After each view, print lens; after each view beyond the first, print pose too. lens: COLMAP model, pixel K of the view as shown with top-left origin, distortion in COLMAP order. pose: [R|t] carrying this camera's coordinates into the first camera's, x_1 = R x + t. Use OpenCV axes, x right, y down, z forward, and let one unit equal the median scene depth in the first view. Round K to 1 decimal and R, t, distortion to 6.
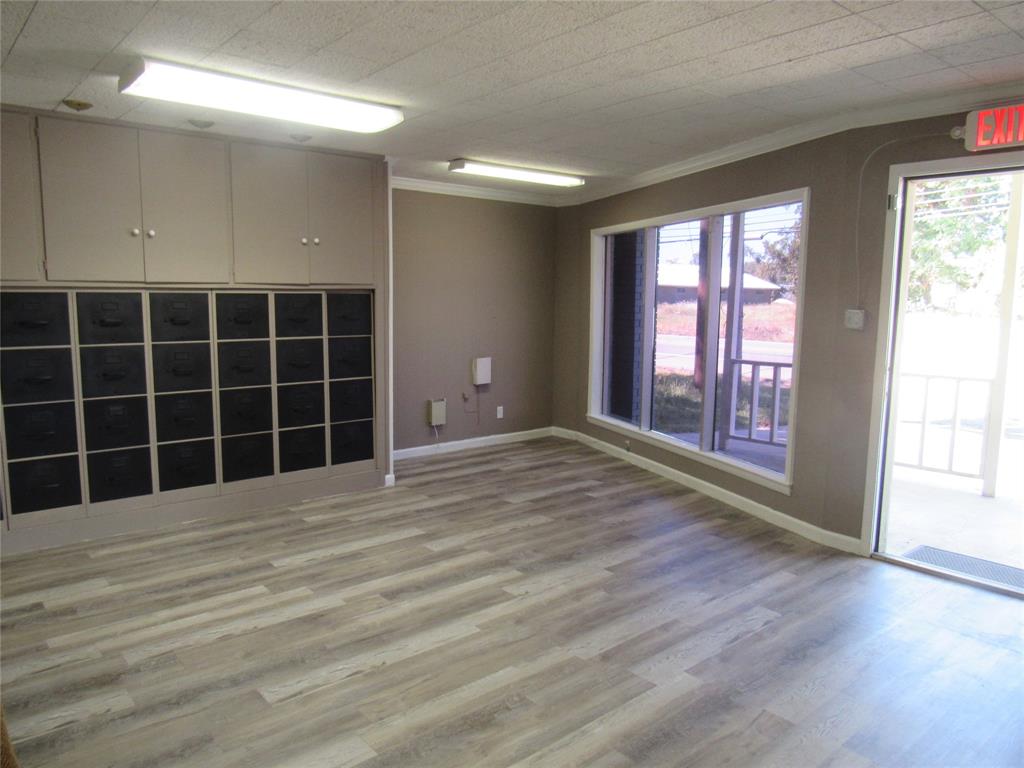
lens RADIAL K [[730.9, 0, 512.0], [0, 730.9, 384.0], [0, 0, 1]] dist [-0.029700, 0.005246]
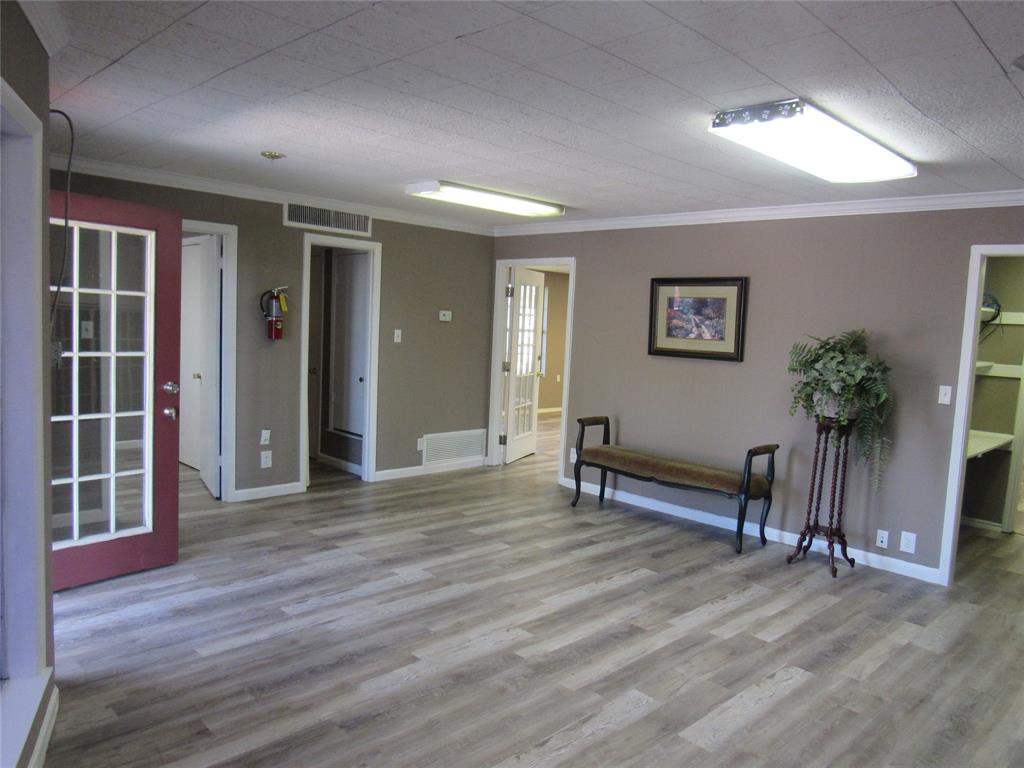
lens RADIAL K [[730.9, 0, 512.0], [0, 730.9, 384.0], [0, 0, 1]] dist [-0.029700, 0.005246]
pose [[-0.995494, -0.053770, -0.078102, 0.108631], [-0.069302, 0.974752, 0.212264, -0.257483], [0.064716, 0.216721, -0.974086, 1.851820]]
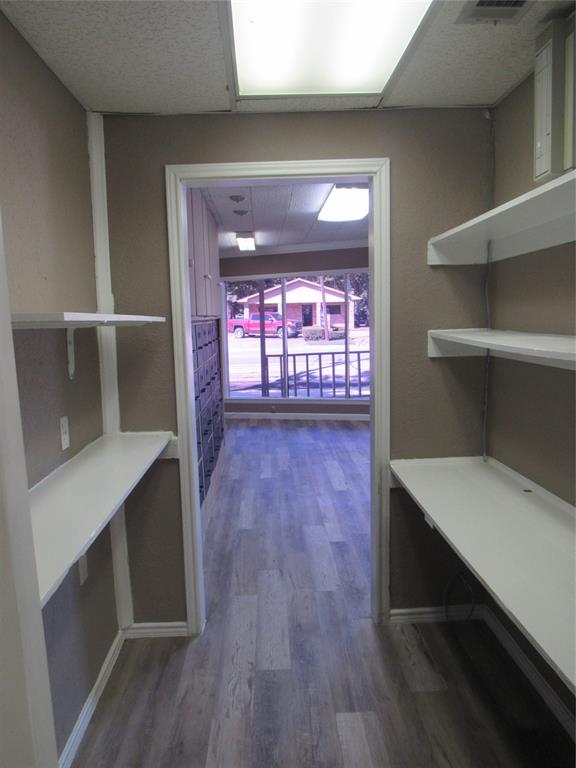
lens RADIAL K [[548.2, 0, 288.0], [0, 548.2, 384.0], [0, 0, 1]] dist [-0.029700, 0.005246]
pose [[0.611859, -0.125605, 0.780930, -1.382630], [0.132179, 0.989664, 0.055616, -0.066358], [-0.779845, 0.069193, 0.622137, 0.353210]]
